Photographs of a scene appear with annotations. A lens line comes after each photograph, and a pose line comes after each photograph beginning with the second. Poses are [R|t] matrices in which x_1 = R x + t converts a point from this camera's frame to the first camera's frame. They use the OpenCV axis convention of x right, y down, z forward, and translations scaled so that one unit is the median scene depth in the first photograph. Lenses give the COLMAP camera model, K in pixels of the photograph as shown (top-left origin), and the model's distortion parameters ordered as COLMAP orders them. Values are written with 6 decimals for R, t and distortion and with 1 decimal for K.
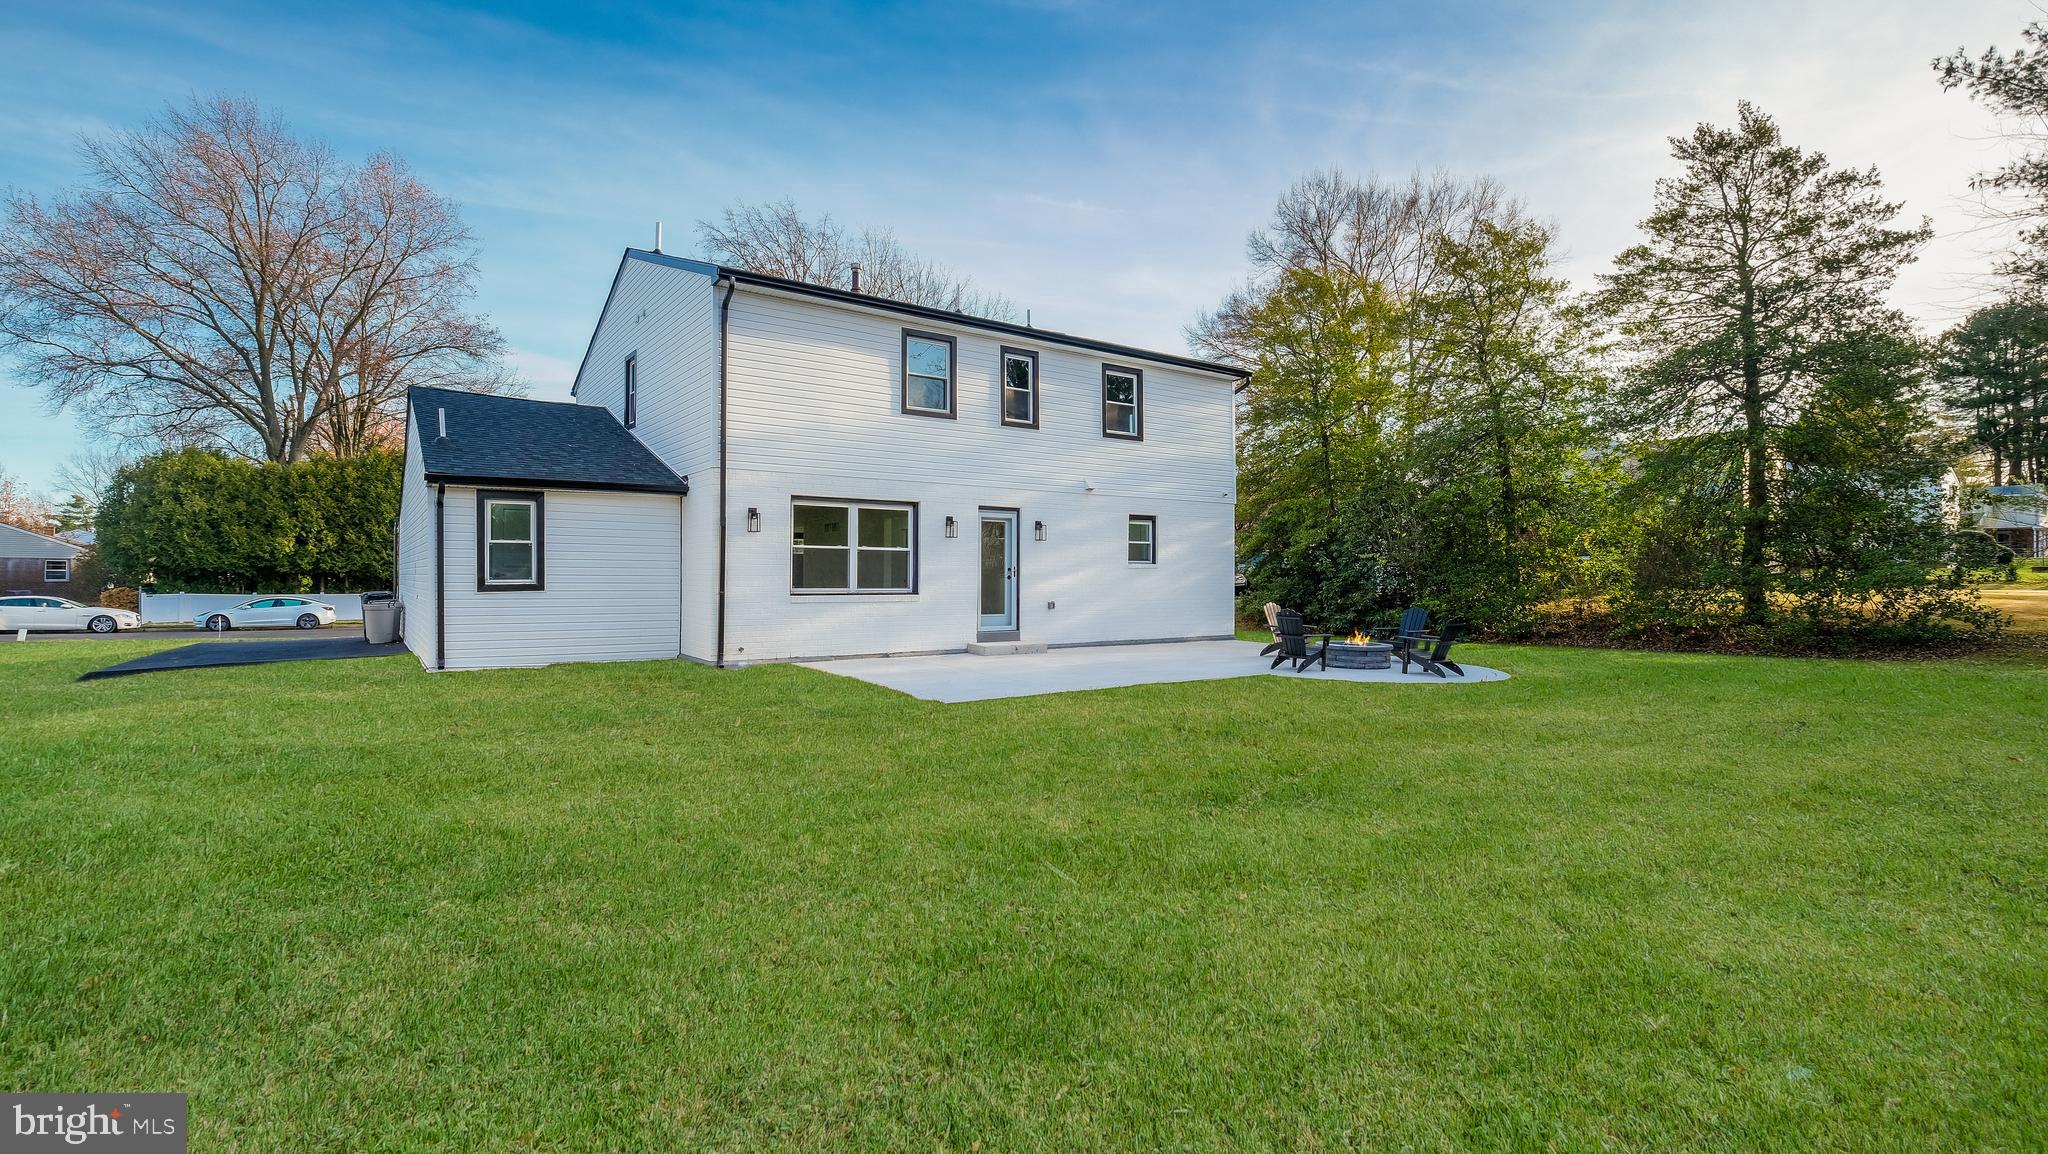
lens RADIAL K [[893.4, 0, 1018.8], [0, 893.4, 560.8], [0, 0, 1]] dist [-0.000774, -0.000176]
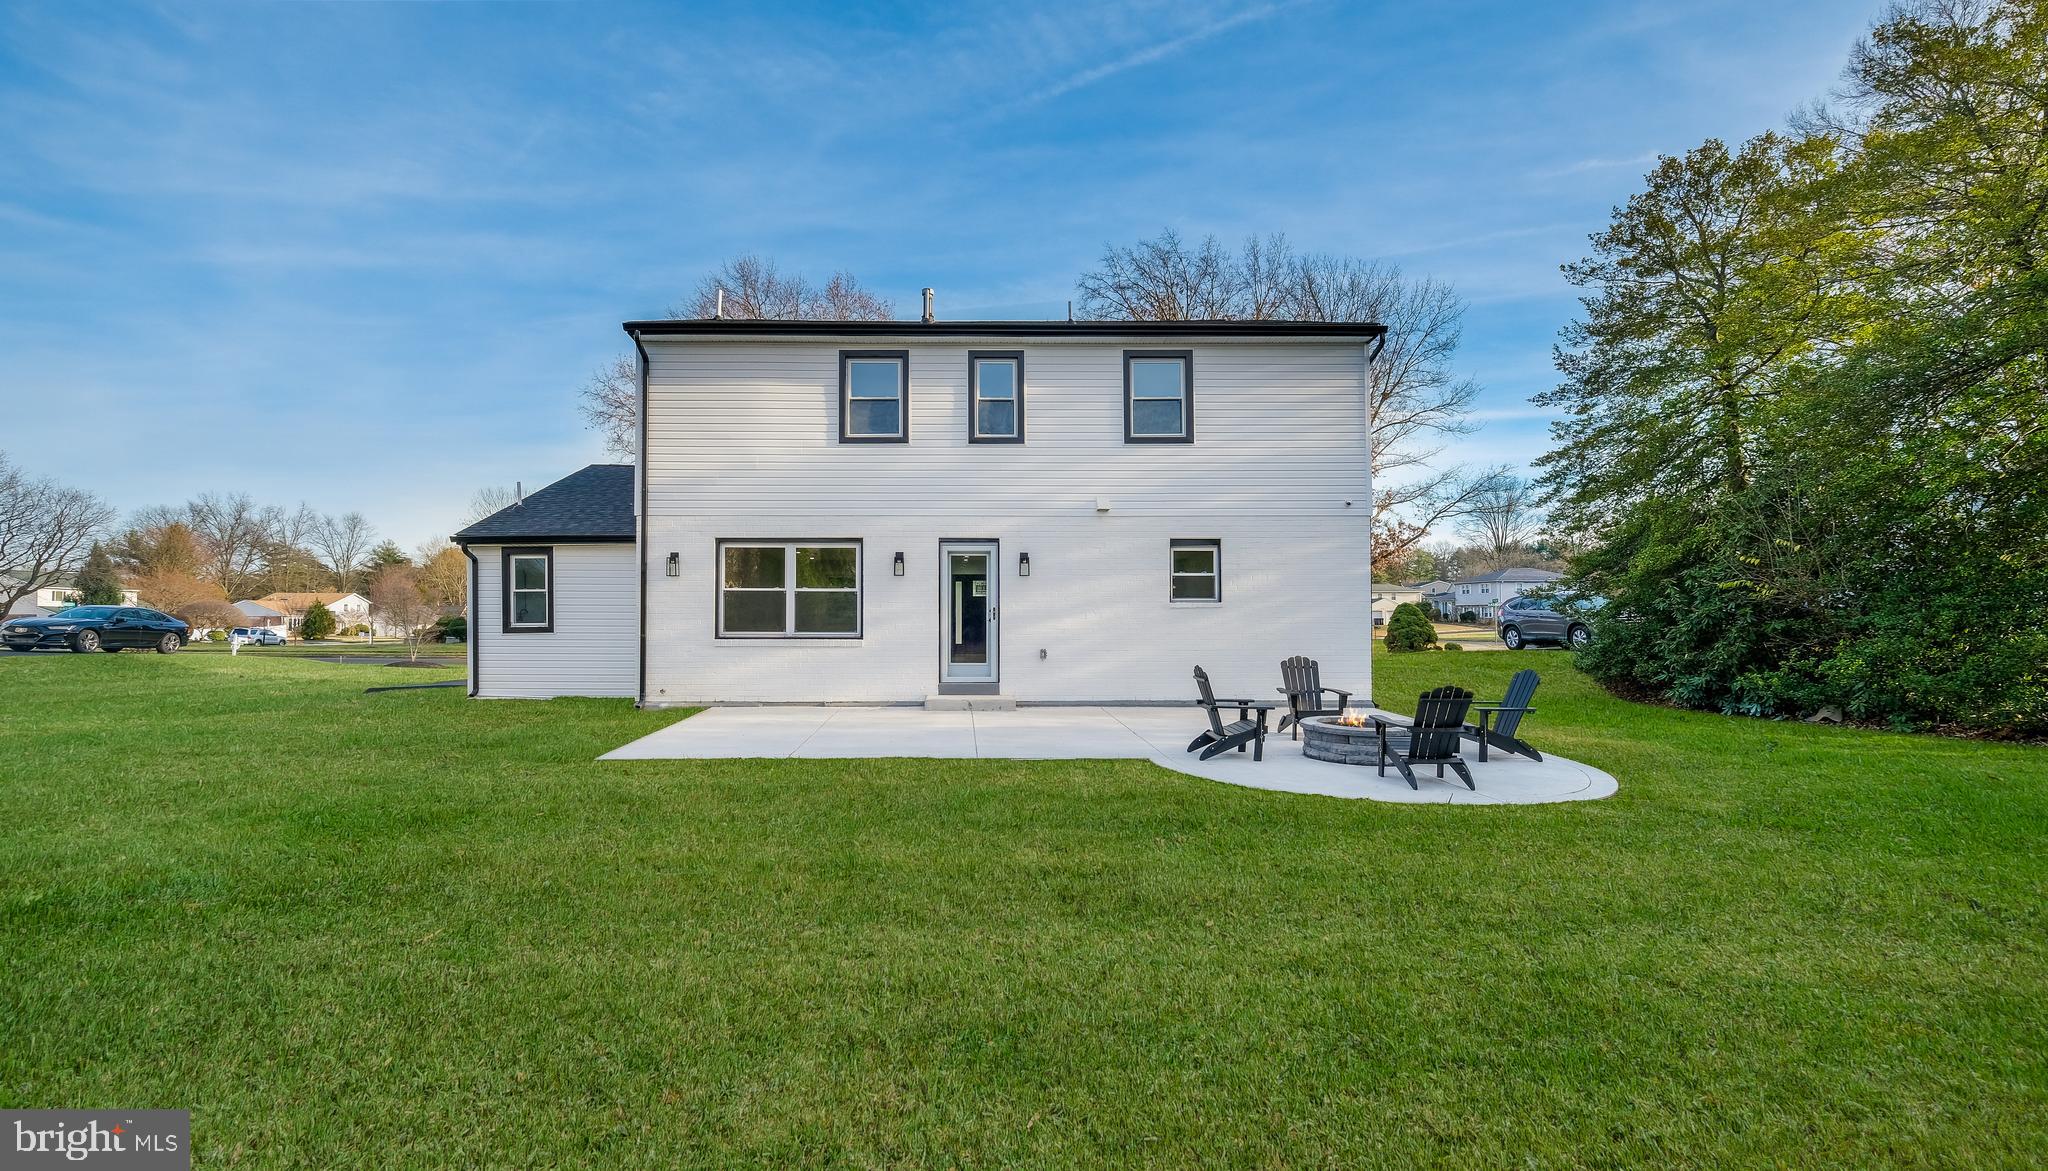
lens RADIAL K [[864.7, 0, 1020.0], [0, 864.7, 593.5], [0, 0, 1]] dist [-0.000162, -0.000005]
pose [[0.828817, -0.017329, -0.559251, 0.510497], [0.012440, 0.999844, -0.012544, 0.004169], [0.559381, 0.003440, 0.828903, 0.356290]]
